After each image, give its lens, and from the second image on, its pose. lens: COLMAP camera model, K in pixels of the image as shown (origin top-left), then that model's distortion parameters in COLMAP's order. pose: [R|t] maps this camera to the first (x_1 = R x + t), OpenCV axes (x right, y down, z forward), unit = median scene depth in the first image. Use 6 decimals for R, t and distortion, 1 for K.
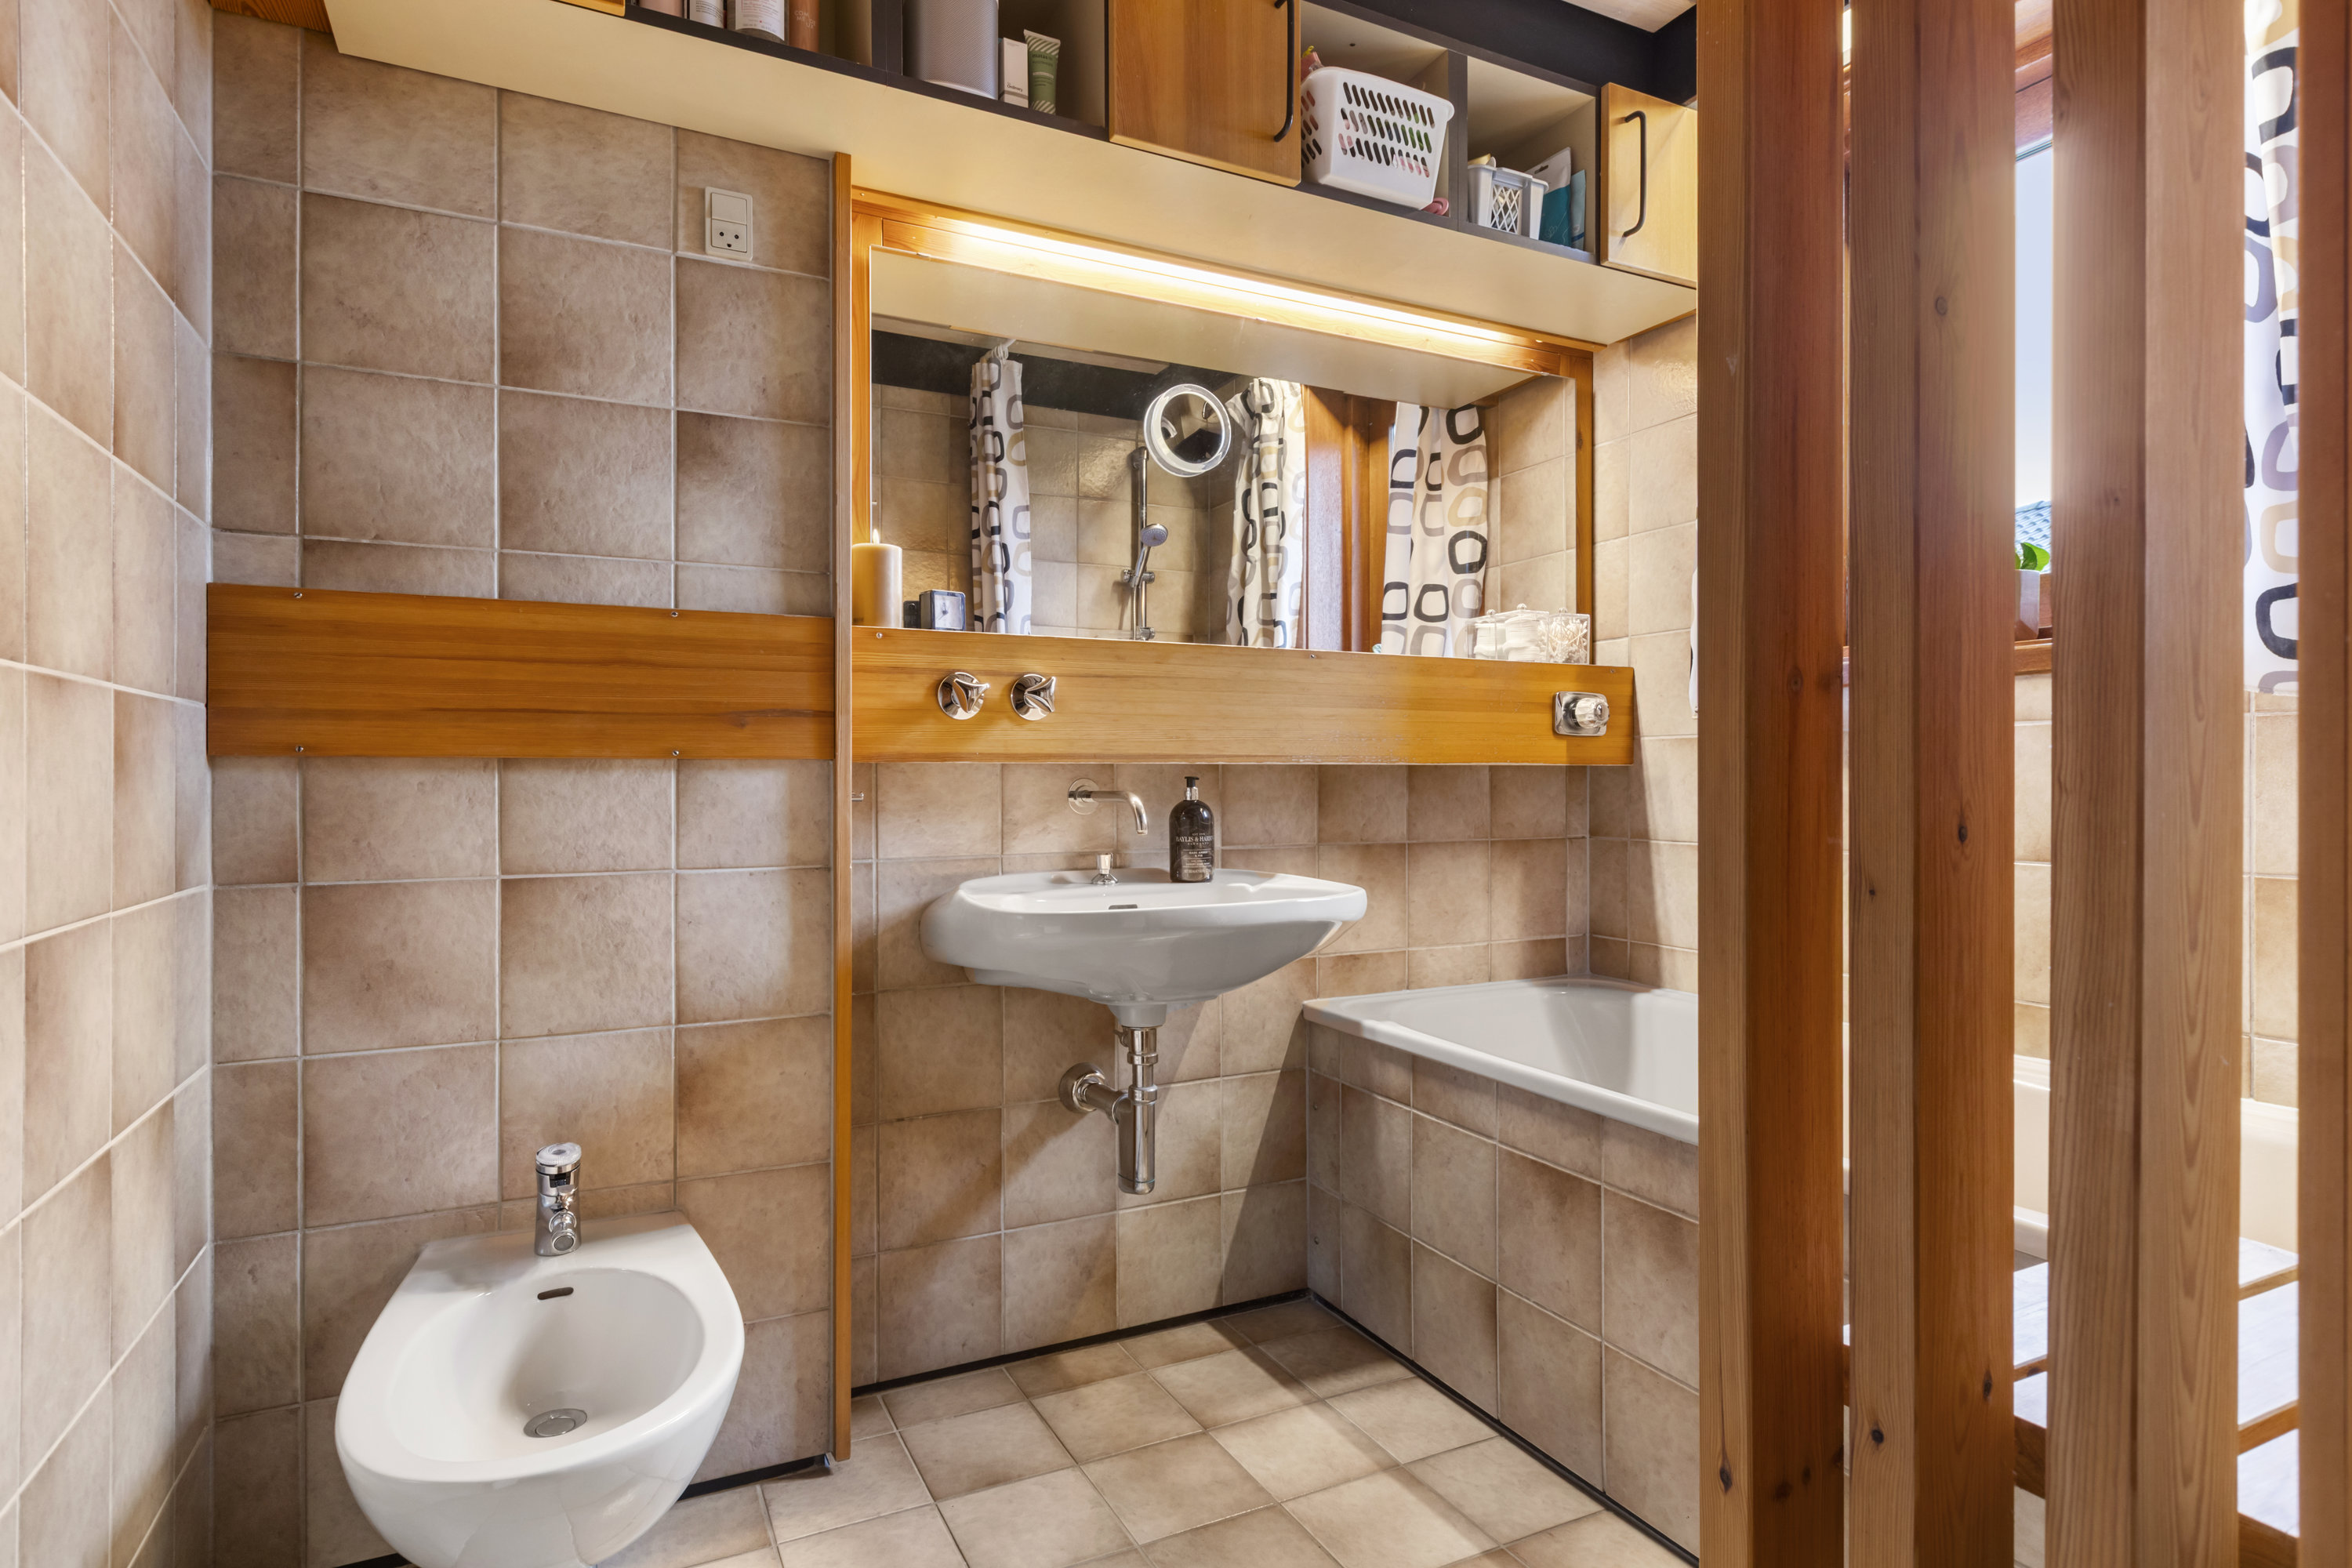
lens RADIAL K [[1238.7, 0, 1180.2], [0, 1238.7, 792.7], [0, 0, 1]] dist [0.000425, 0.000076]
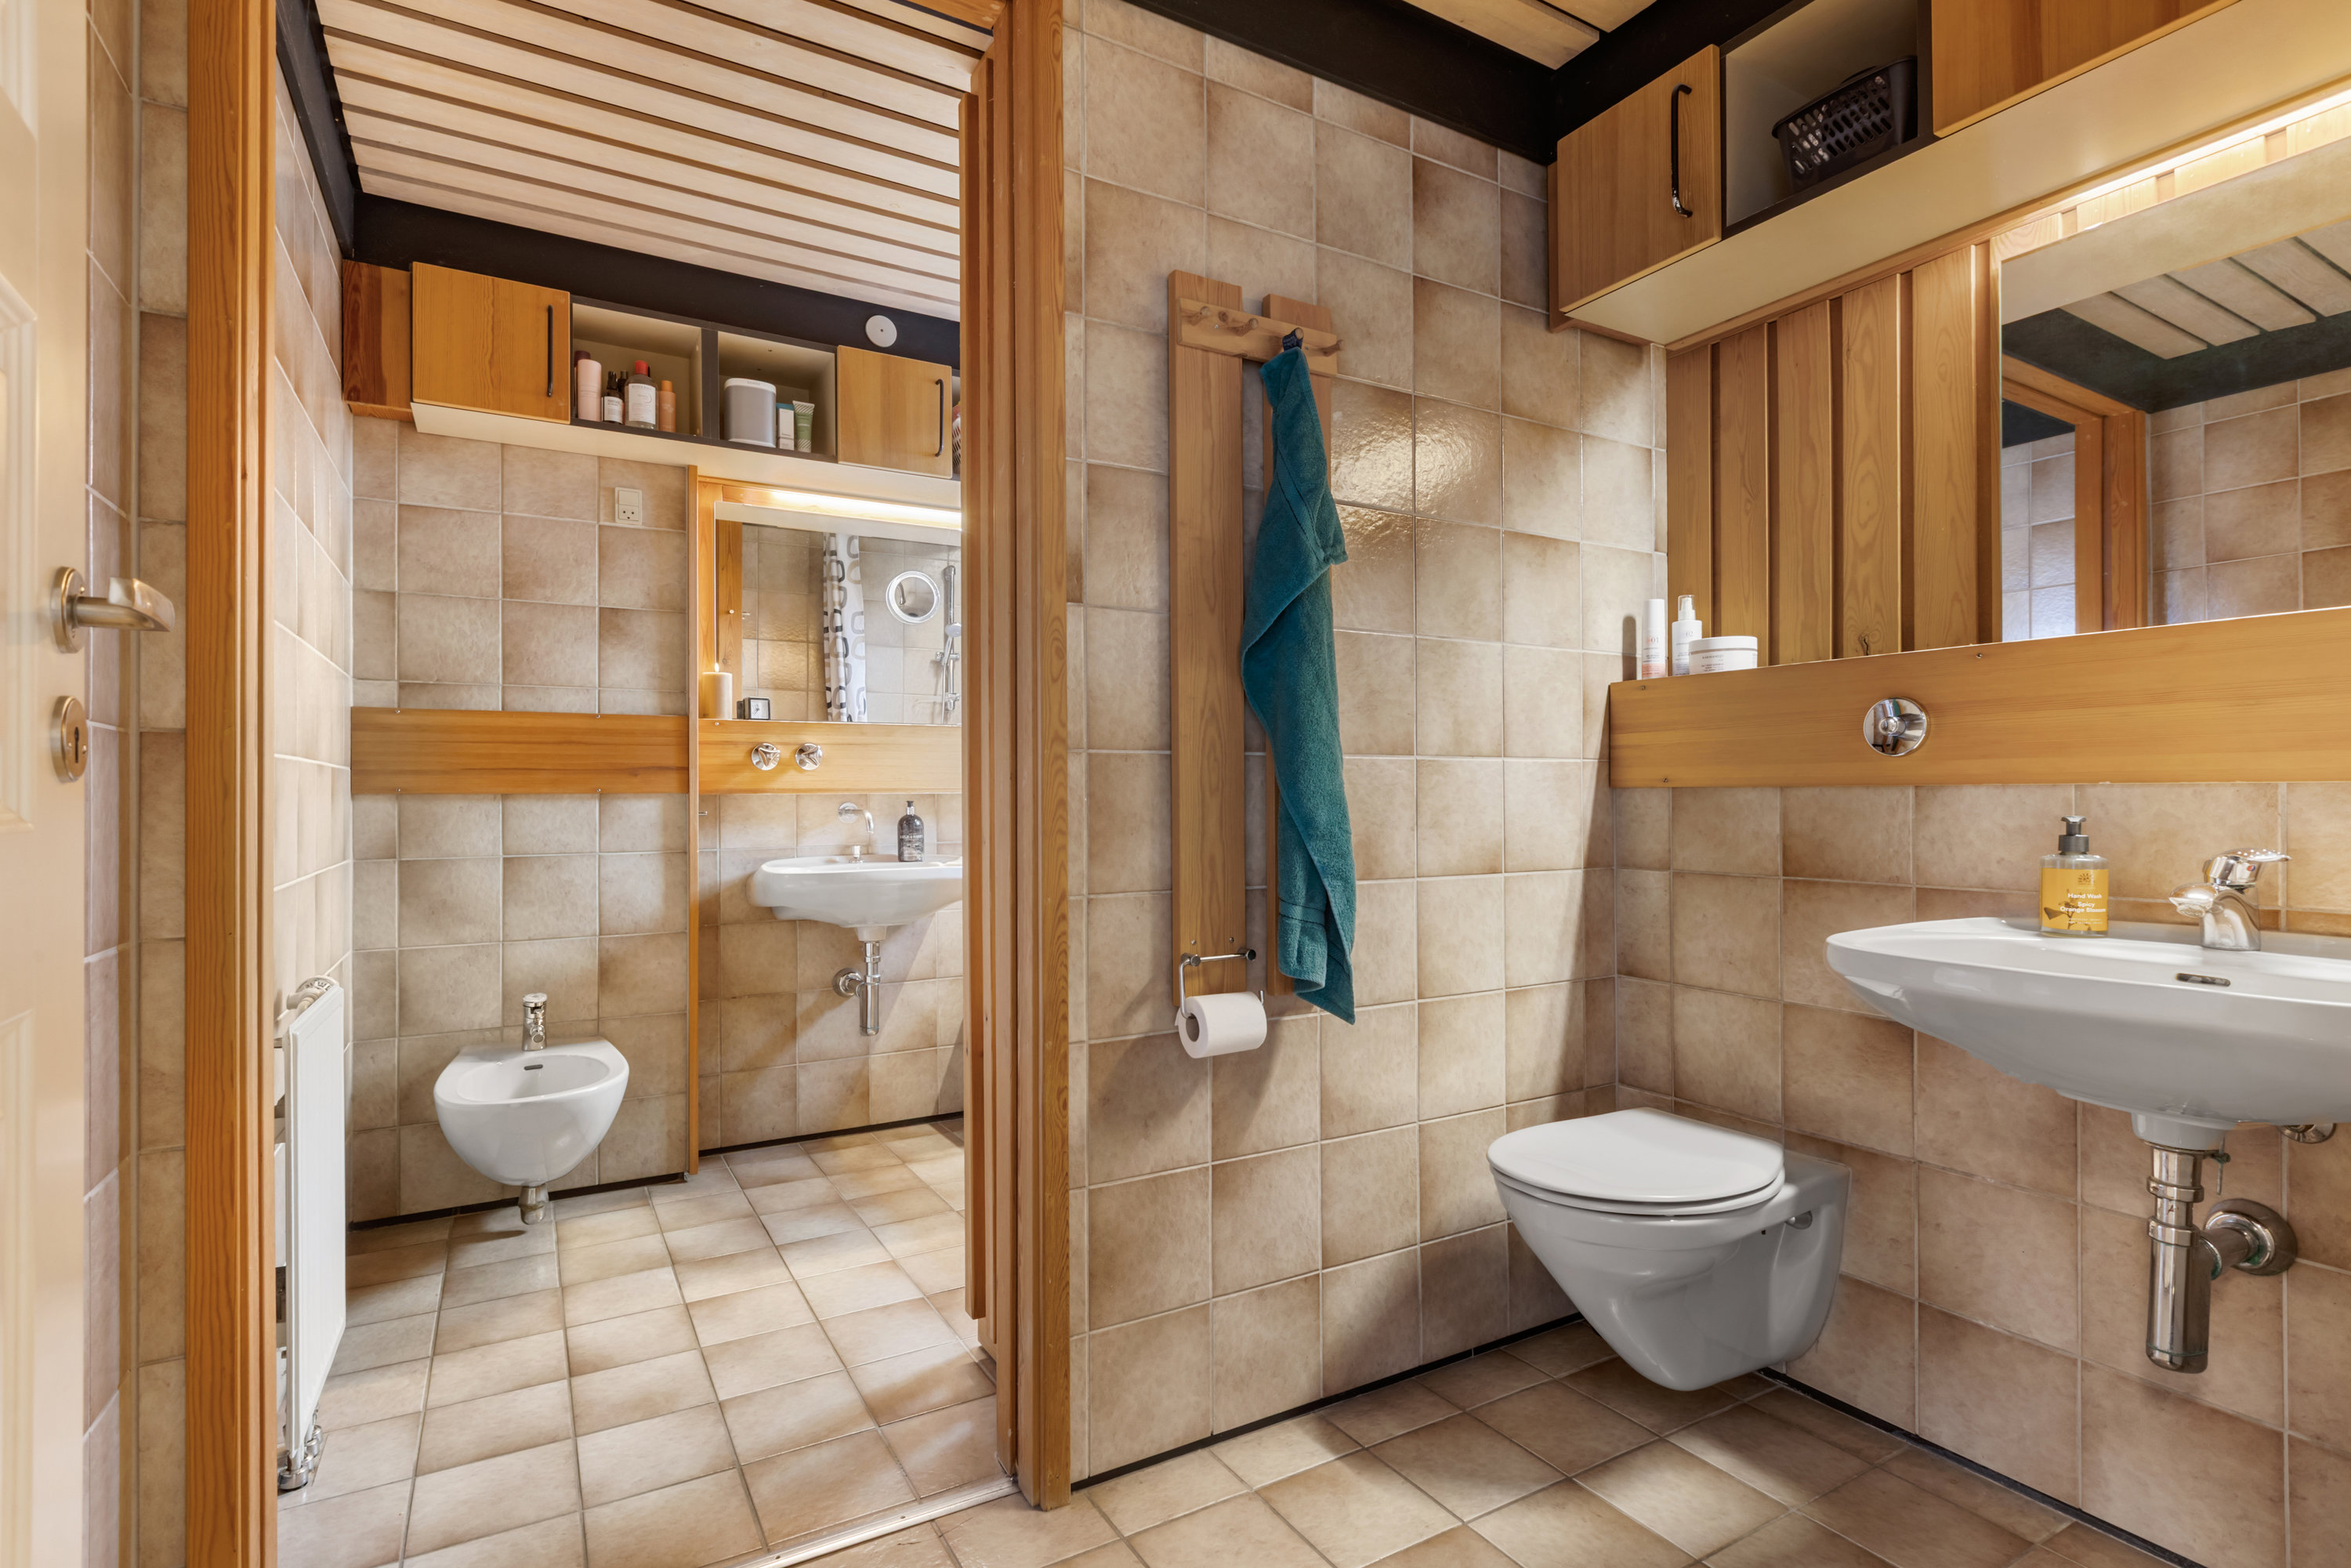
lens RADIAL K [[1128.4, 0, 1177.6], [0, 1128.4, 801.7], [0, 0, 1]] dist [0.002400, -0.000032]
pose [[0.997842, -0.003009, 0.065593, 0.343712], [0.003362, 0.999980, -0.005267, -0.002964], [-0.065576, 0.005476, 0.997833, -0.738205]]
